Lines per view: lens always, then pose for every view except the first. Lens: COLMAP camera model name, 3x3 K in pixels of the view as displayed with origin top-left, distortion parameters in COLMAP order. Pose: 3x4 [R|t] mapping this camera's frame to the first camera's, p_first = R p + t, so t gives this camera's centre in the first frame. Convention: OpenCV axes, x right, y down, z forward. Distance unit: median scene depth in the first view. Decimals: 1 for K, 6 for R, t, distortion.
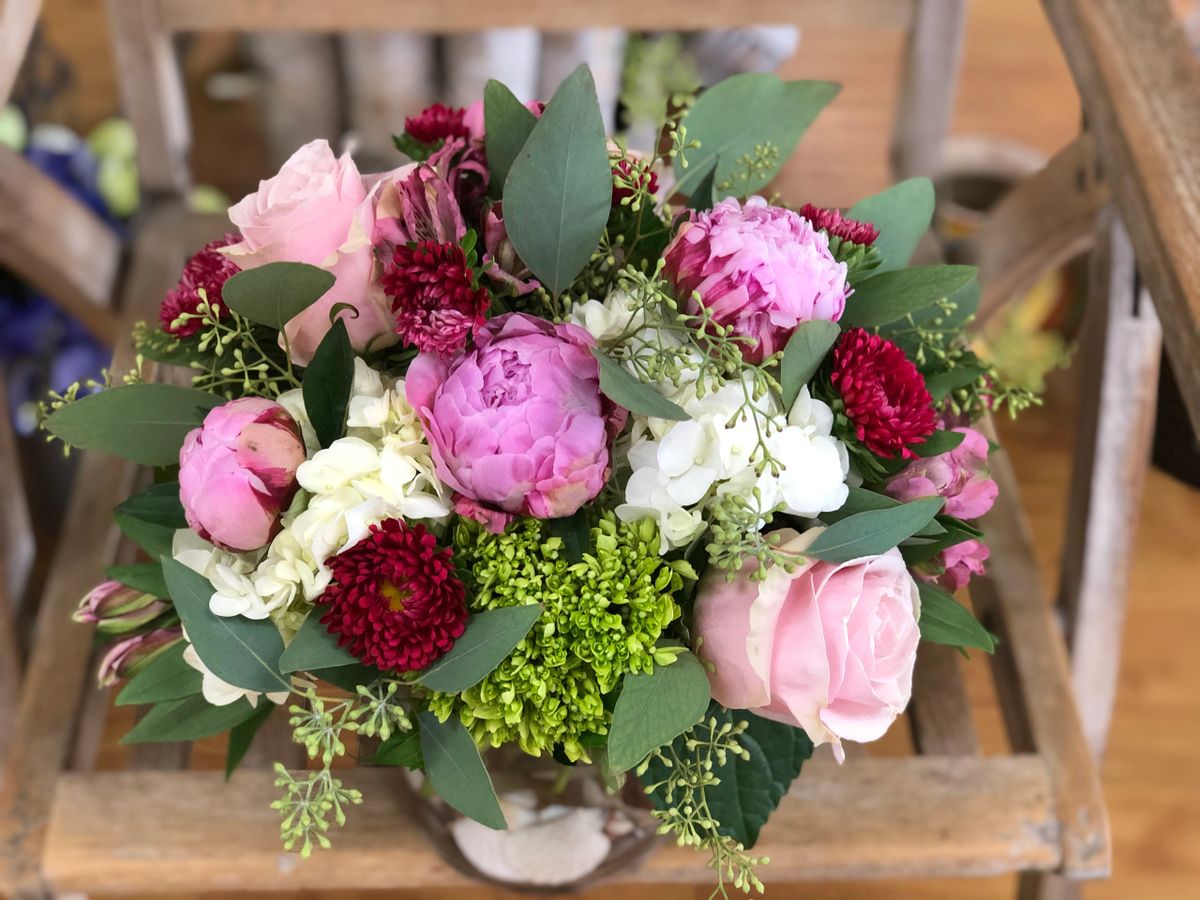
lens RADIAL K [[1826.3, 0, 600.0], [0, 1826.3, 450.0], [0, 0, 1]] dist [-0.016190, -0.113896]
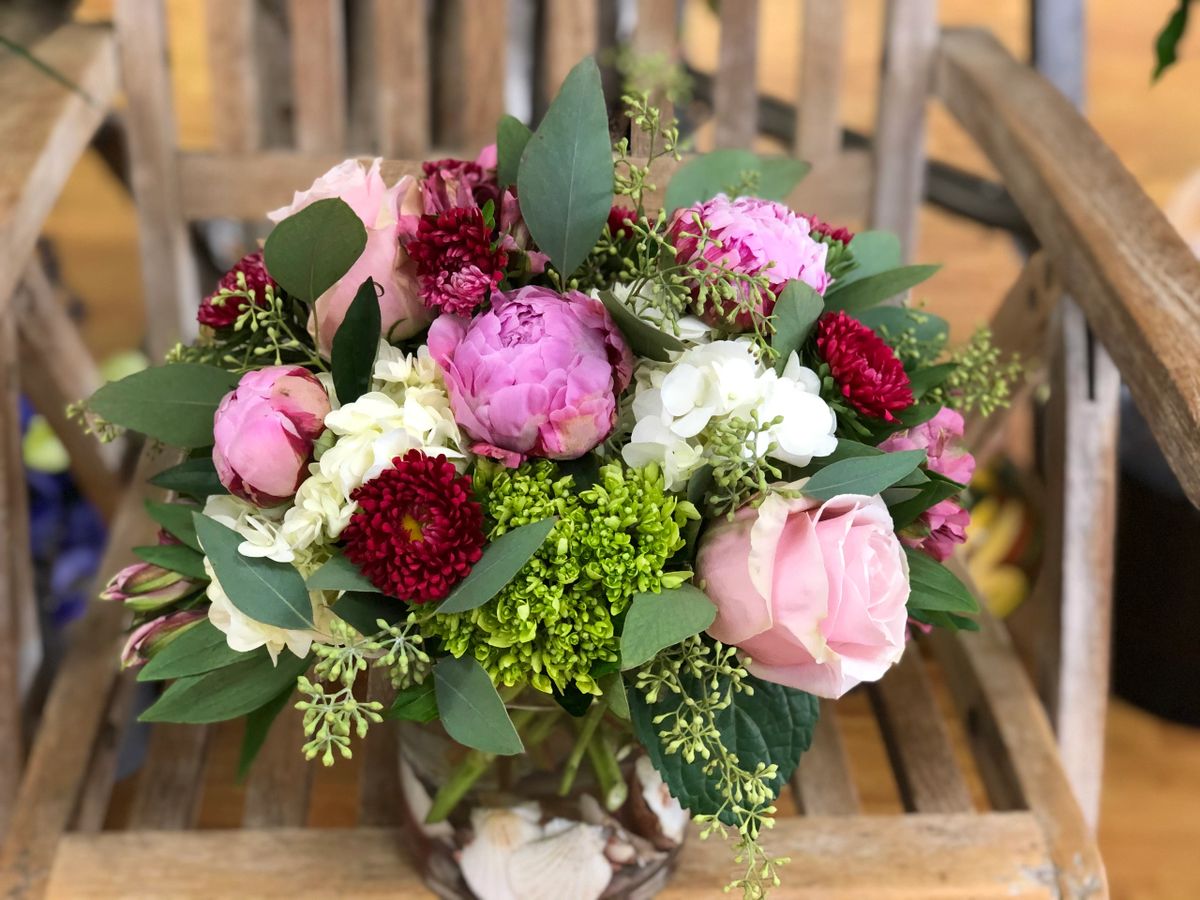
lens RADIAL K [[1812.5, 0, 600.0], [0, 1812.5, 450.0], [0, 0, 1]] dist [-0.031765, 0.012826]
pose [[0.999738, -0.005805, 0.022147, -0.027819], [0.011067, 0.969336, -0.245491, 0.289633], [-0.020043, 0.245672, 0.969146, -0.031433]]
